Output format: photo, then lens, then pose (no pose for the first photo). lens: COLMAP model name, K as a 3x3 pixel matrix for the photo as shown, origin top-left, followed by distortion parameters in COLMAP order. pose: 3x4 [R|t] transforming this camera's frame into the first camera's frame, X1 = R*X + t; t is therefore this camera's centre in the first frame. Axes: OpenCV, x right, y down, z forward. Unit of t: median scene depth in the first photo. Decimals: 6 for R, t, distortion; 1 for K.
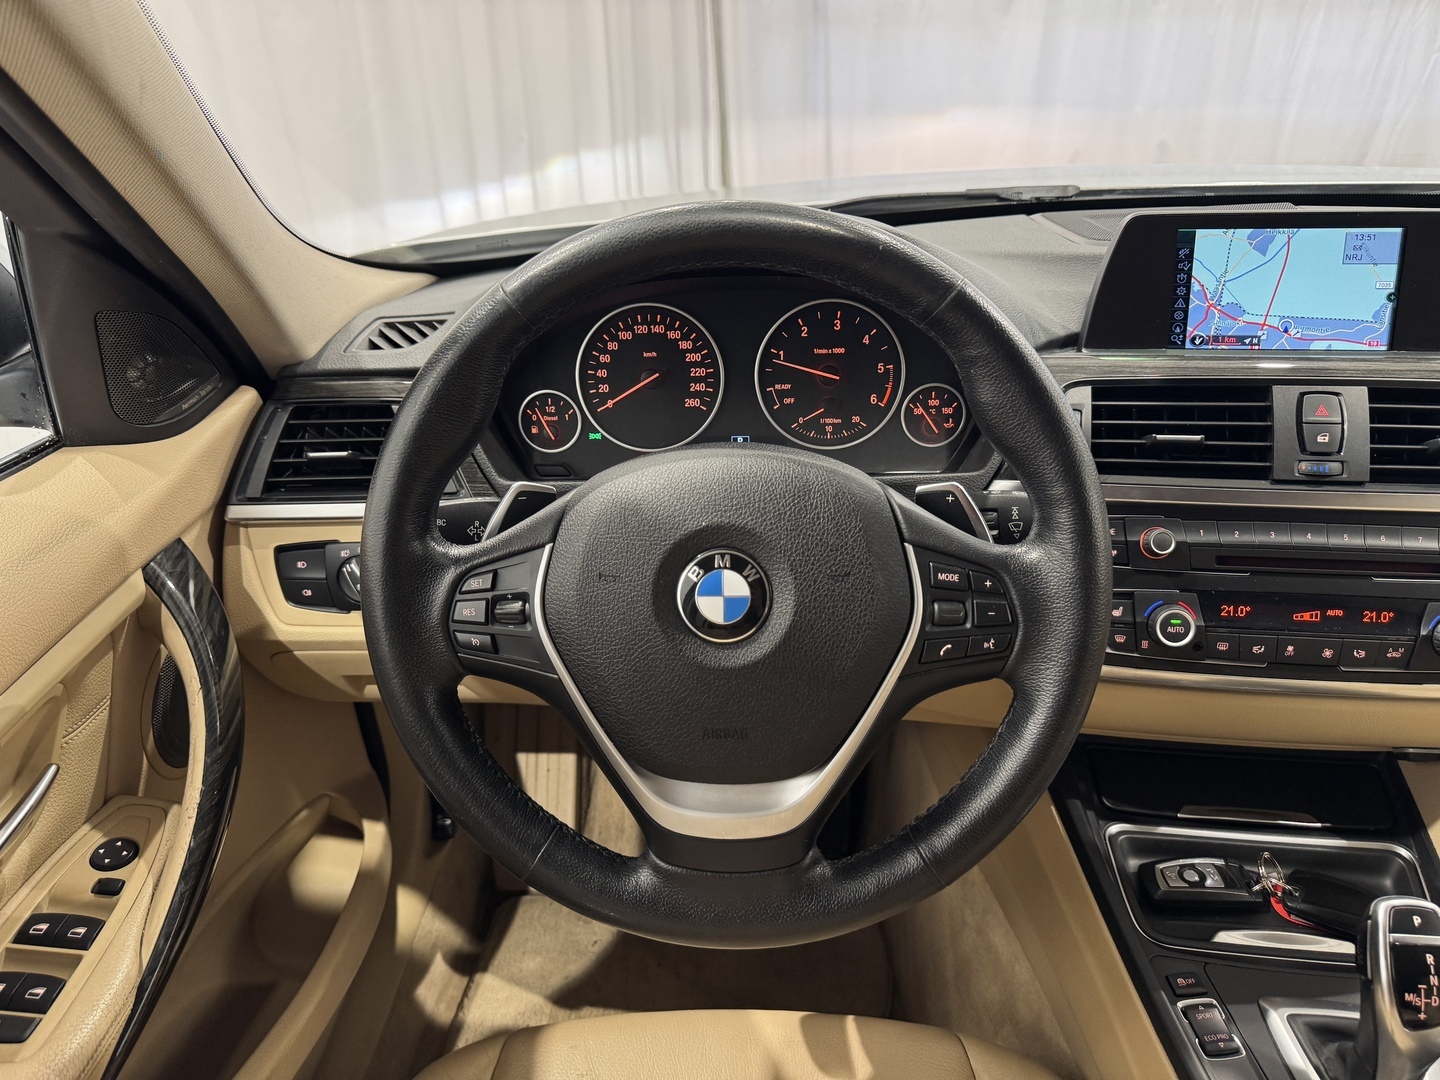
lens RADIAL K [[1037.0, 0, 724.0], [0, 1037.0, 546.1], [0, 0, 1]] dist [0.045676, -0.063134]
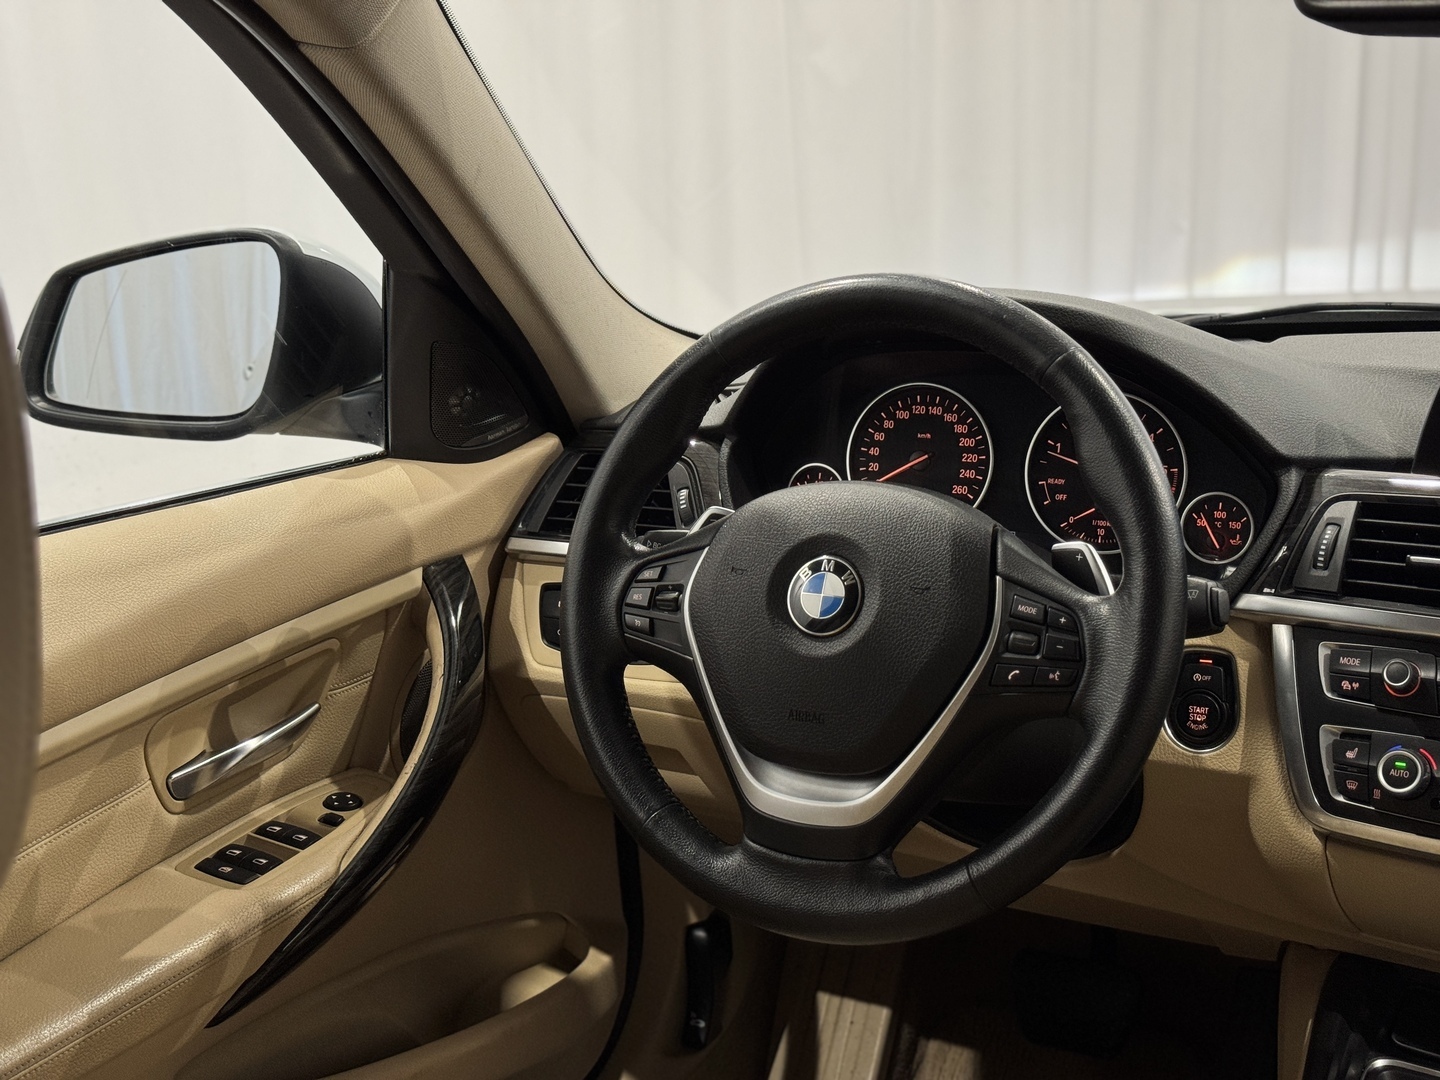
lens RADIAL K [[2035.8, 0, 717.7], [0, 2035.8, 534.9], [0, 0, 1]] dist [0.066743, 0.000000]
pose [[0.898326, 0.103433, -0.426980, 0.613001], [-0.194668, 0.964986, -0.175801, 0.290571], [0.393846, 0.241046, 0.887007, -0.766565]]
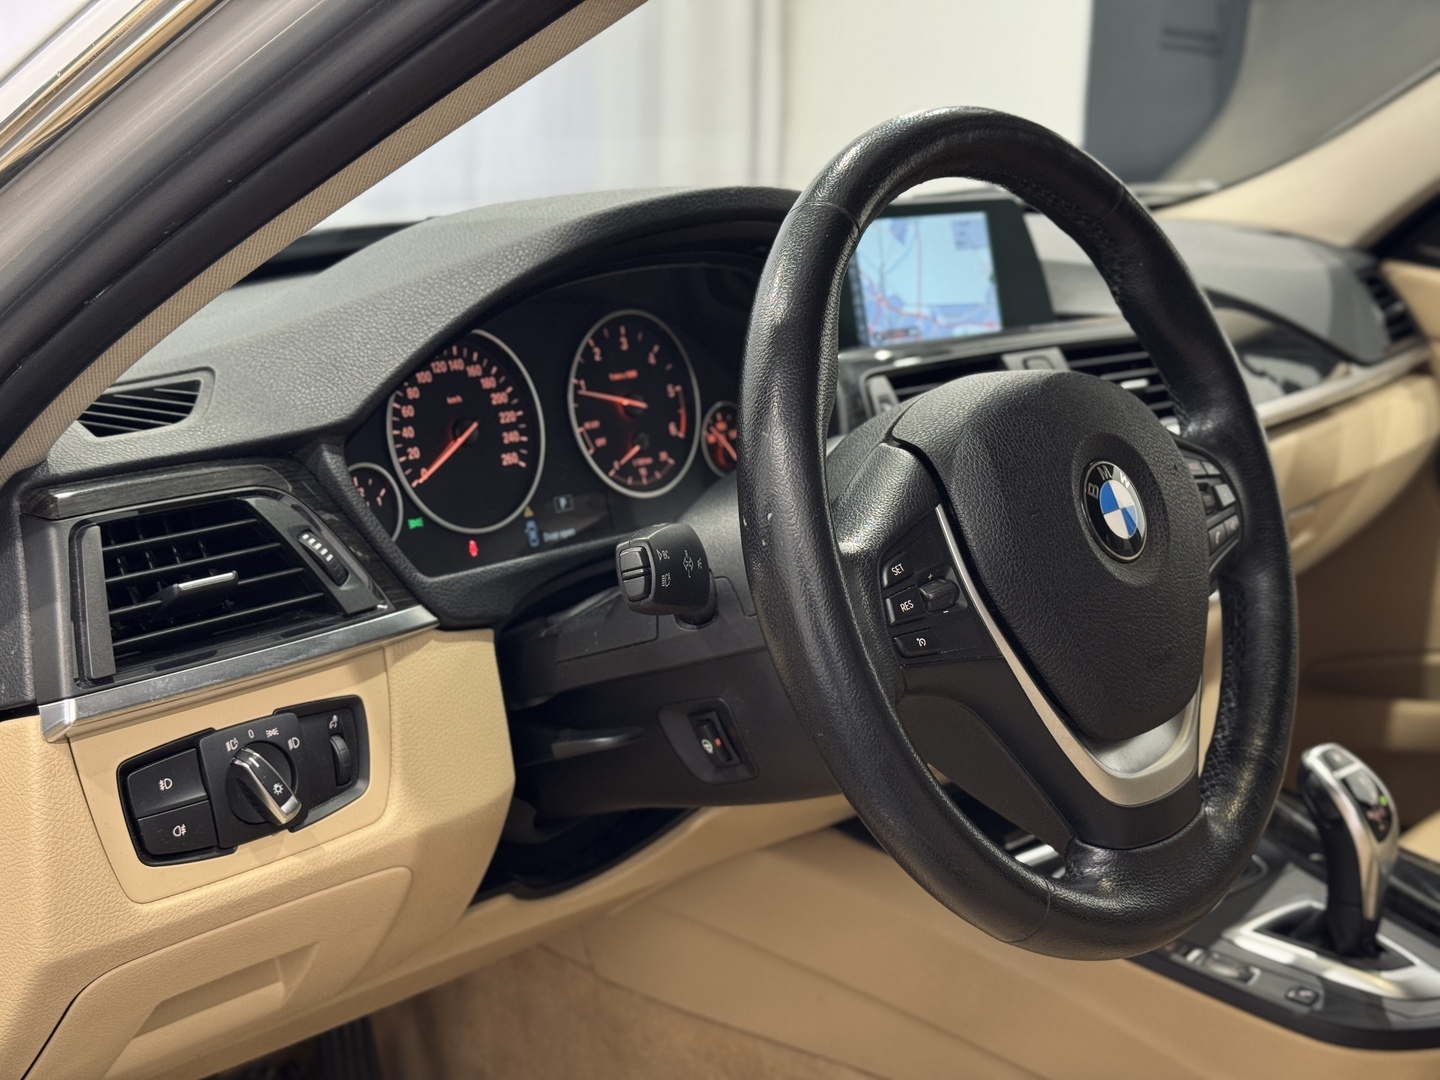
lens RADIAL K [[2035.8, 0, 722.0], [0, 2035.8, 535.0], [0, 0, 1]] dist [0.066743, 0.000000]
pose [[0.609677, -0.134444, 0.781165, -1.157781], [0.321143, 0.942899, -0.088363, 0.092919], [-0.724680, 0.304738, 0.618040, 0.033531]]
